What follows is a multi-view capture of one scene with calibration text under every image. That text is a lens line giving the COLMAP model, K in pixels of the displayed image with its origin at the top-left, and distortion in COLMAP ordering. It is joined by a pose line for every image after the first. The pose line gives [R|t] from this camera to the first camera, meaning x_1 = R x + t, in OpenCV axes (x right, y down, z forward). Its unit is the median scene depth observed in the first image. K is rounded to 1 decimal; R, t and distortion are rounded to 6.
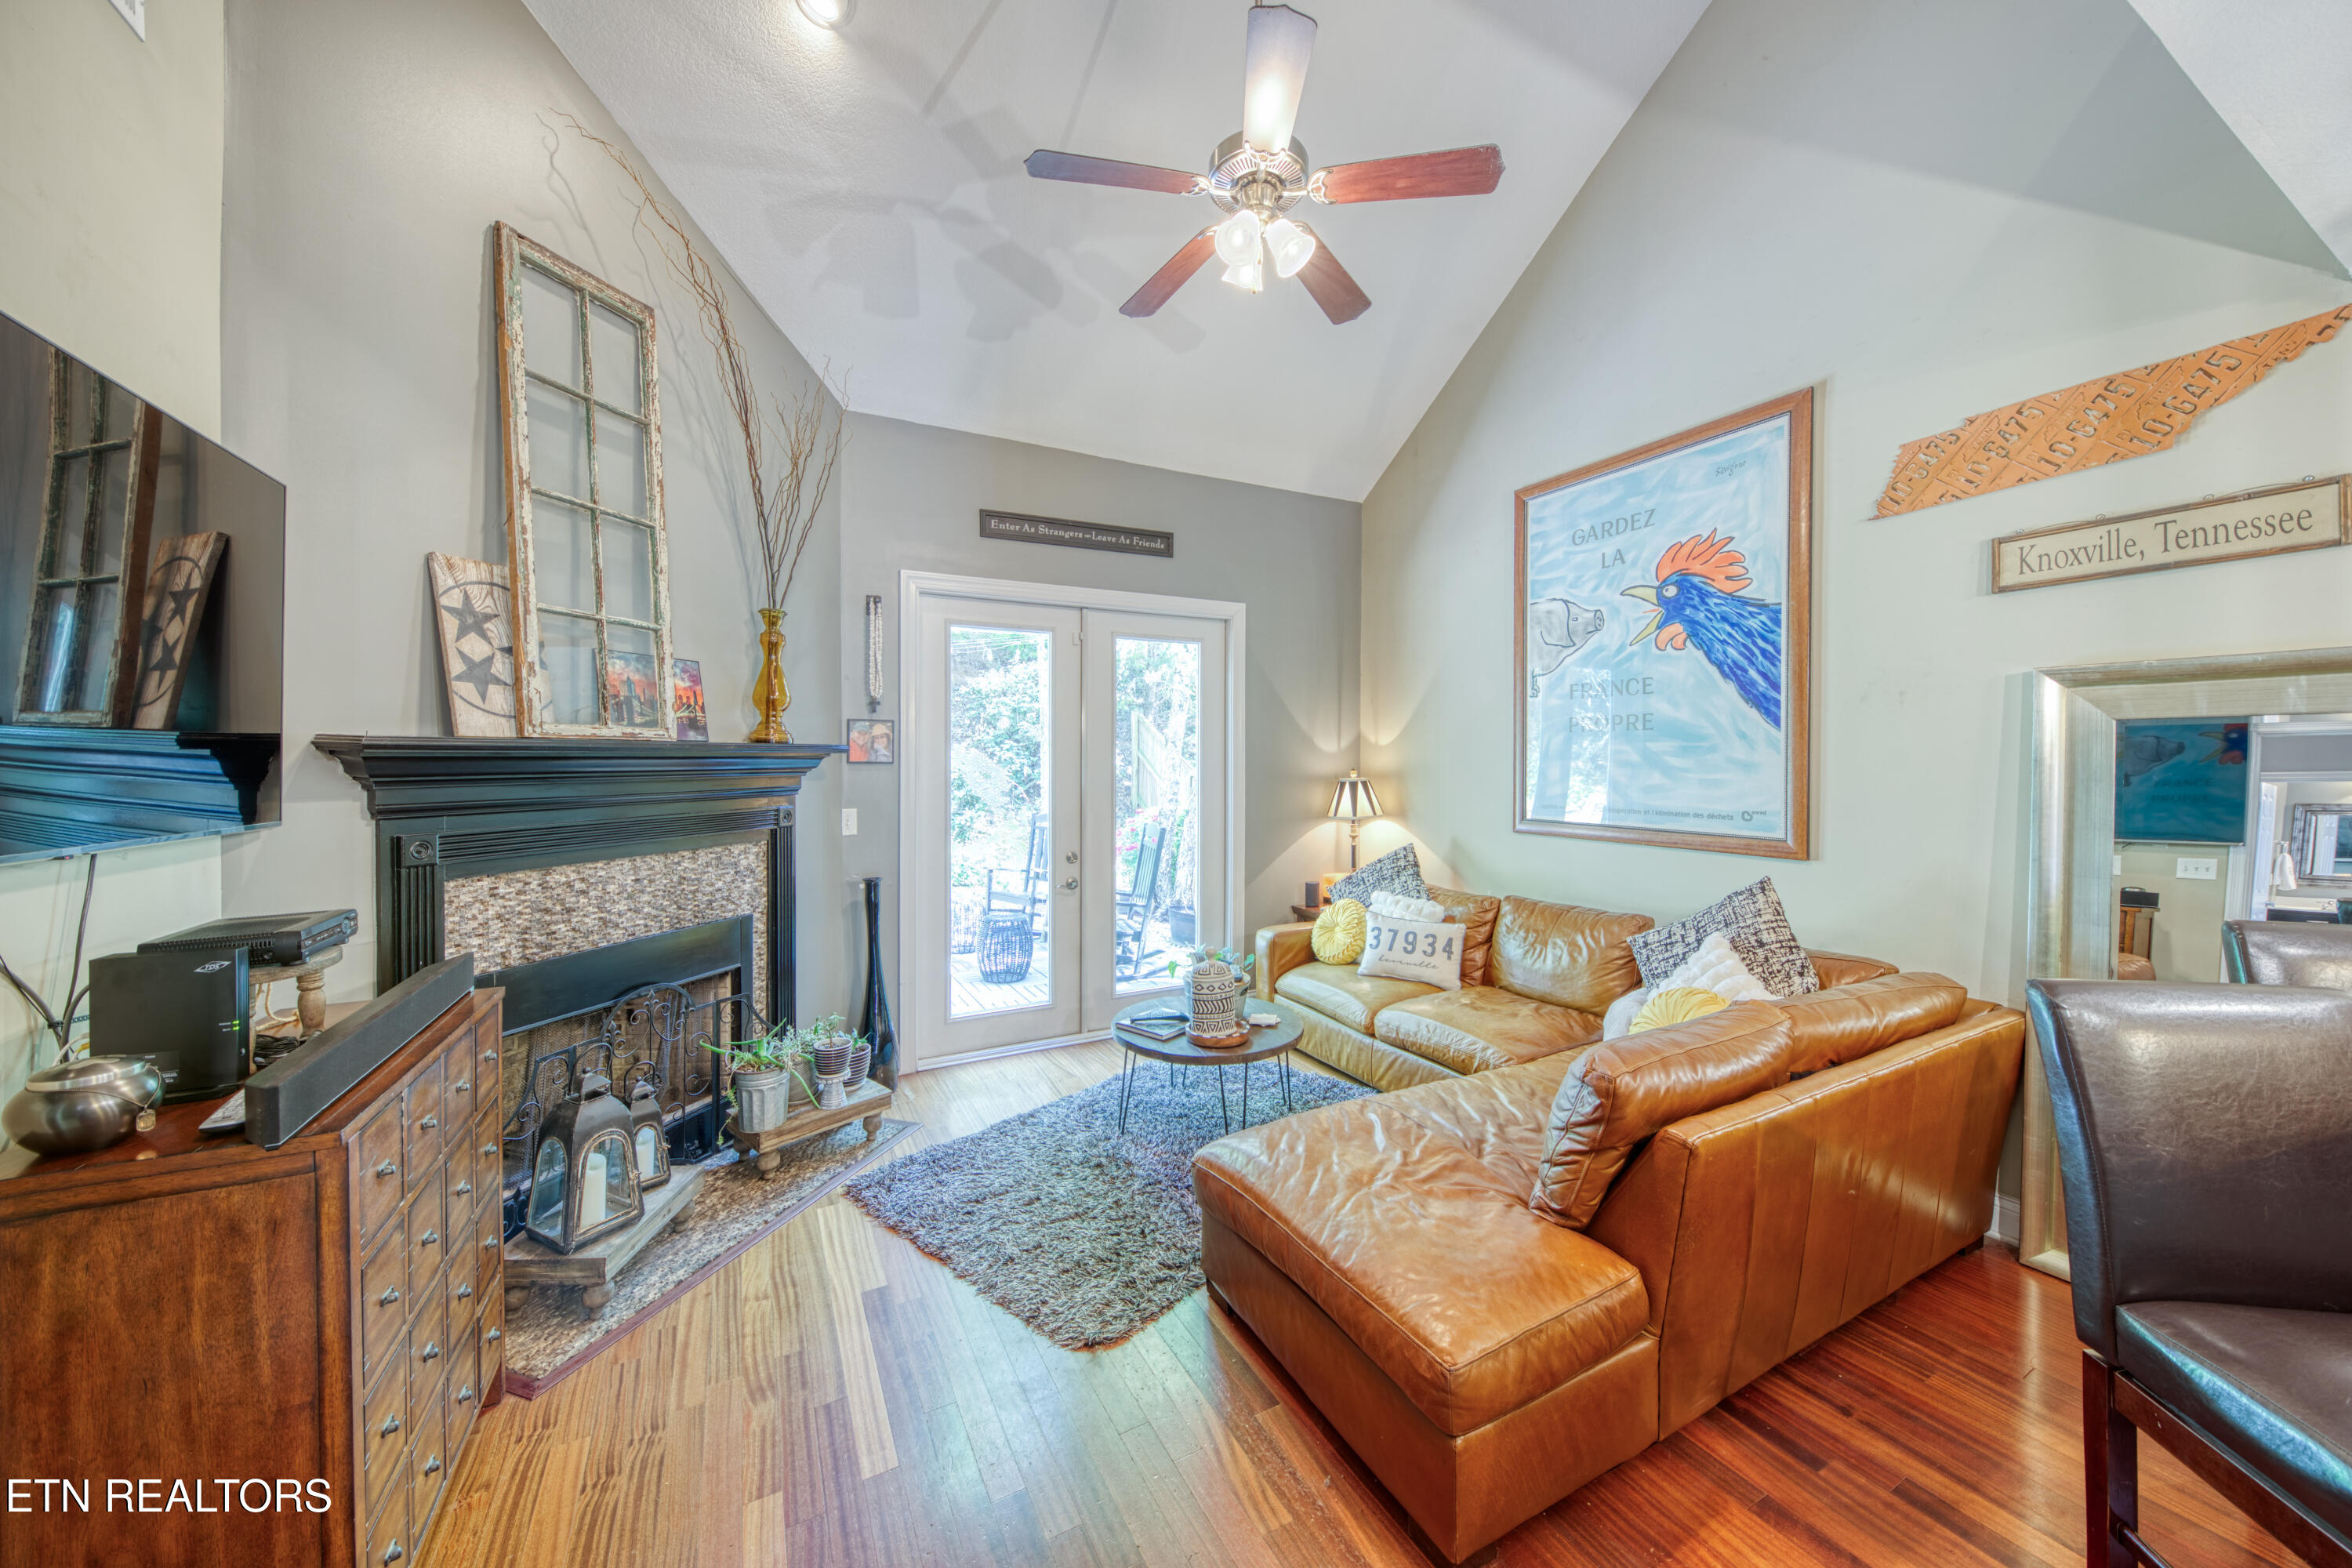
lens RADIAL K [[828.4, 0, 1230.6], [0, 828.4, 776.4], [0, 0, 1]] dist [0.016505, -0.006715]
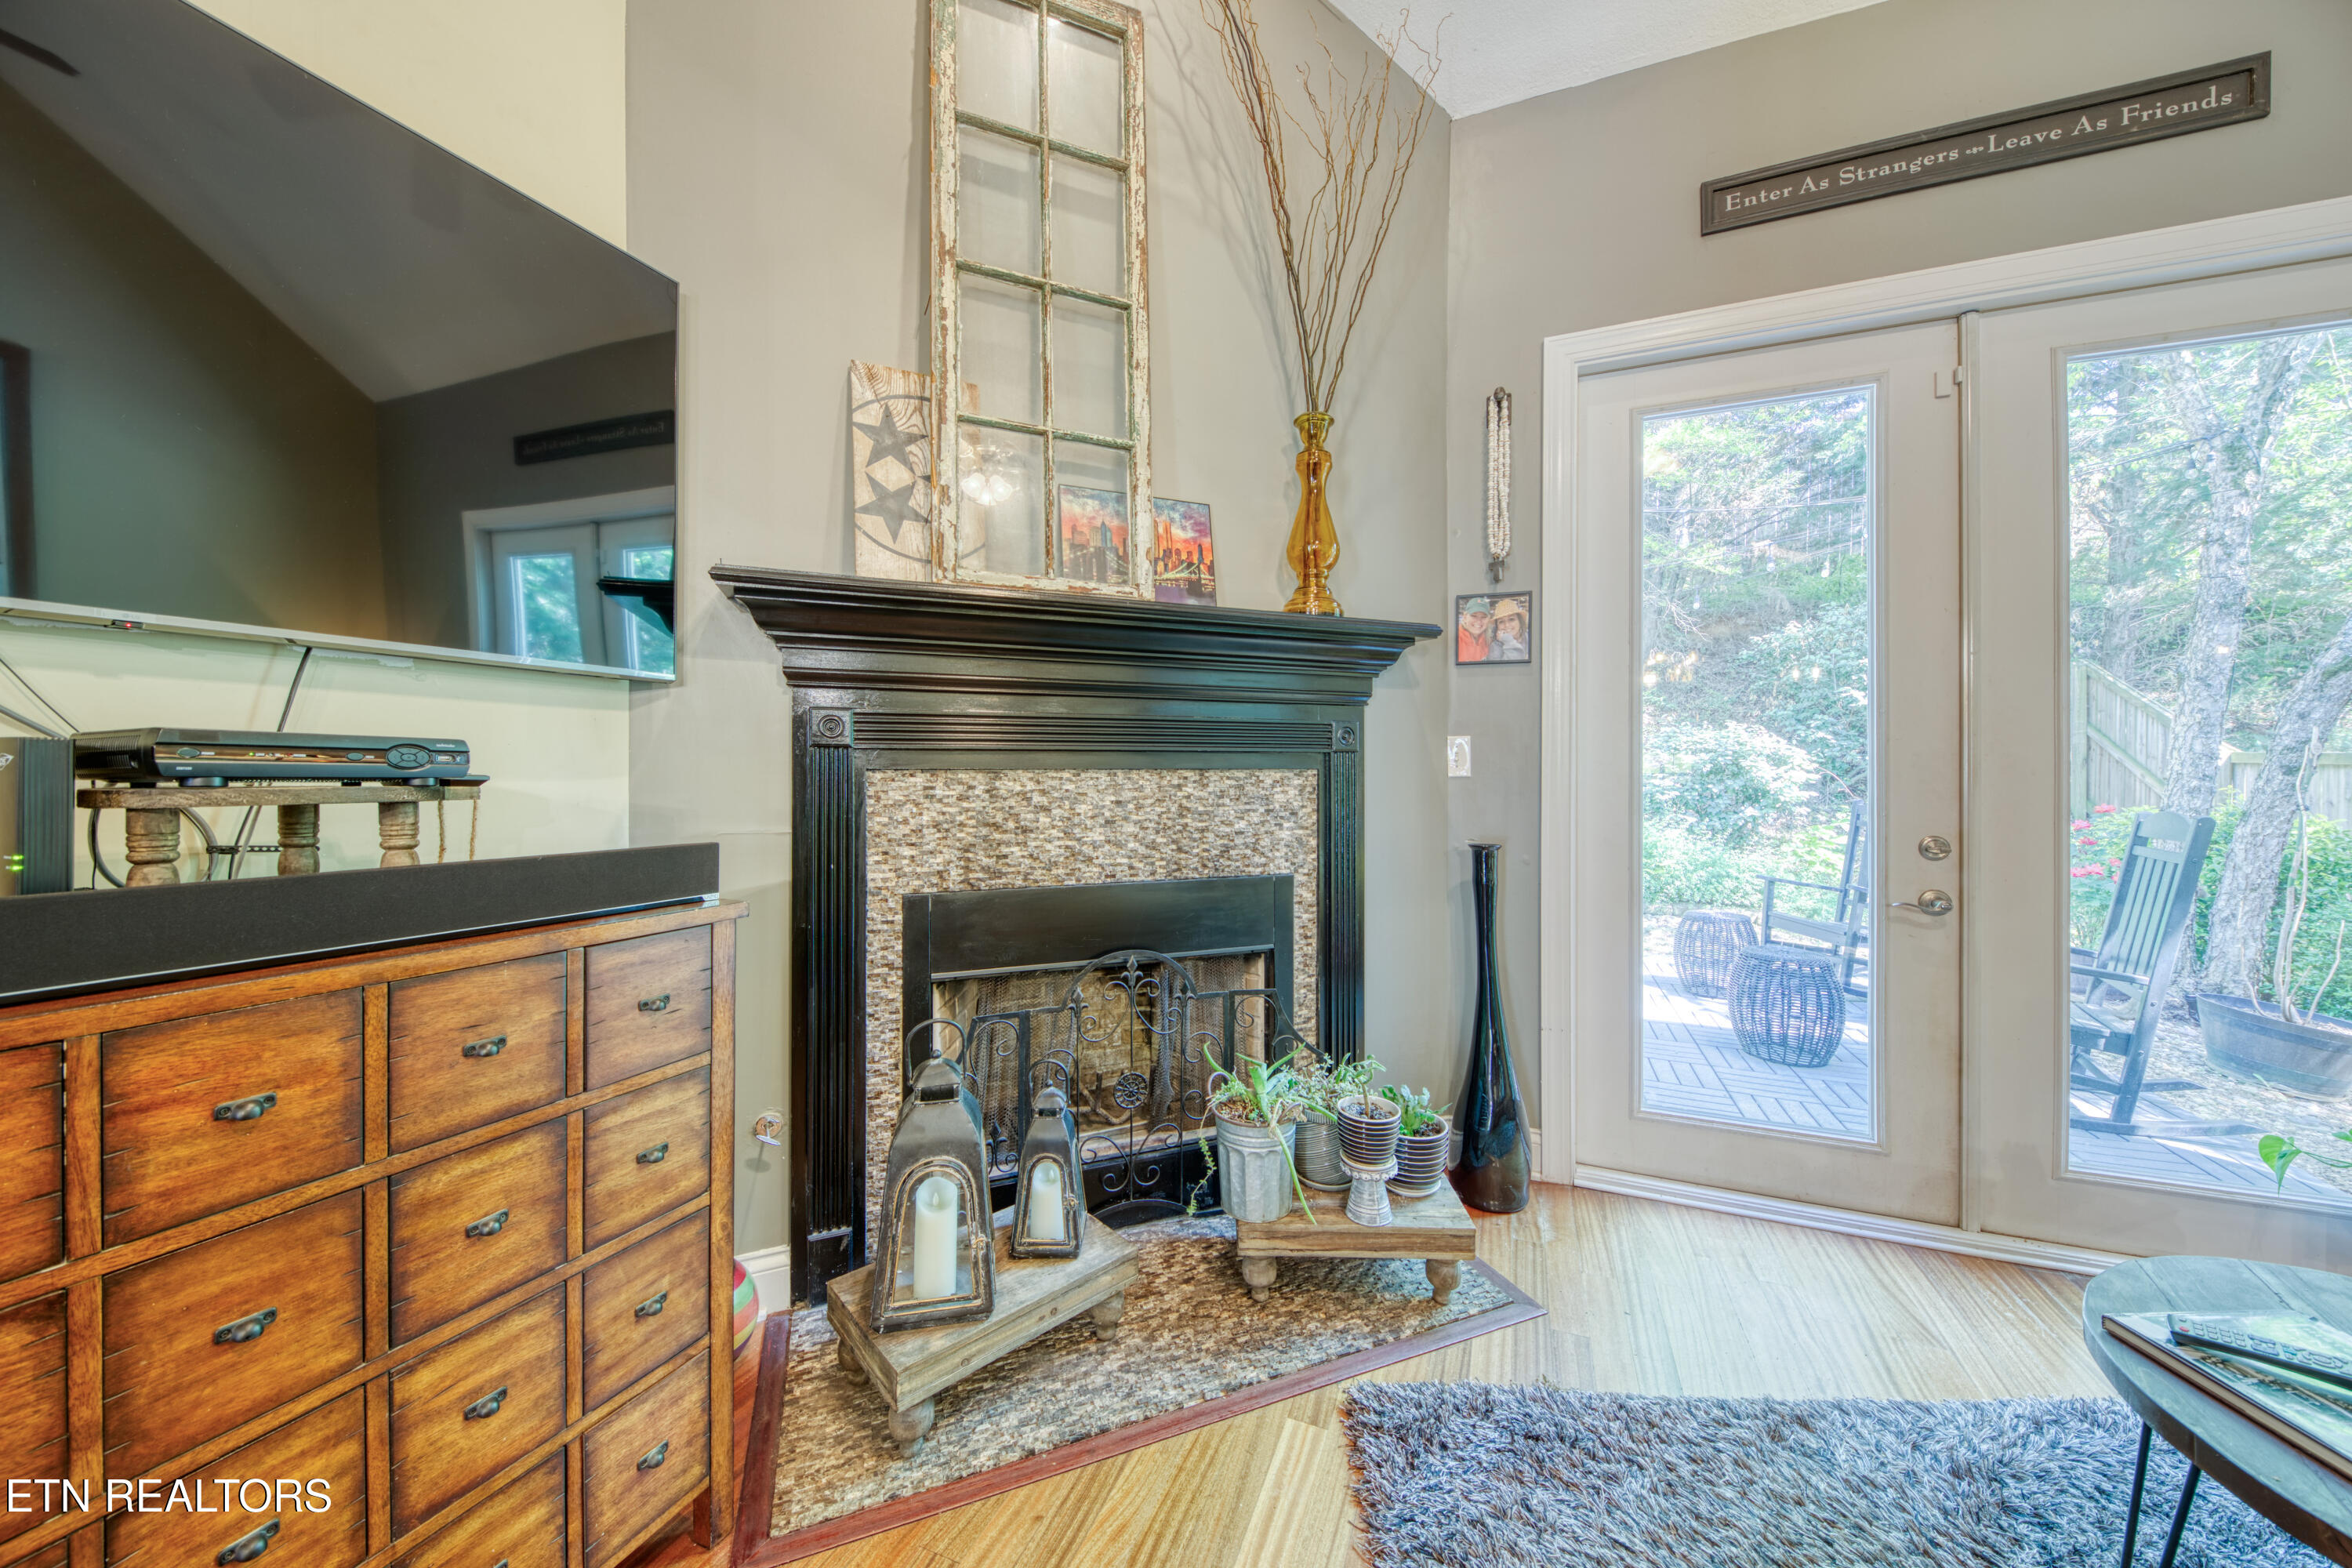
lens RADIAL K [[778.8, 0, 1176.0], [0, 778.8, 784.0], [0, 0, 1]] dist [0.008741, -0.005064]
pose [[0.573358, -0.003129, -0.819299, -0.122522], [-0.008359, 0.999918, -0.009669, 0.114300], [0.819262, 0.012392, 0.573285, 0.649060]]
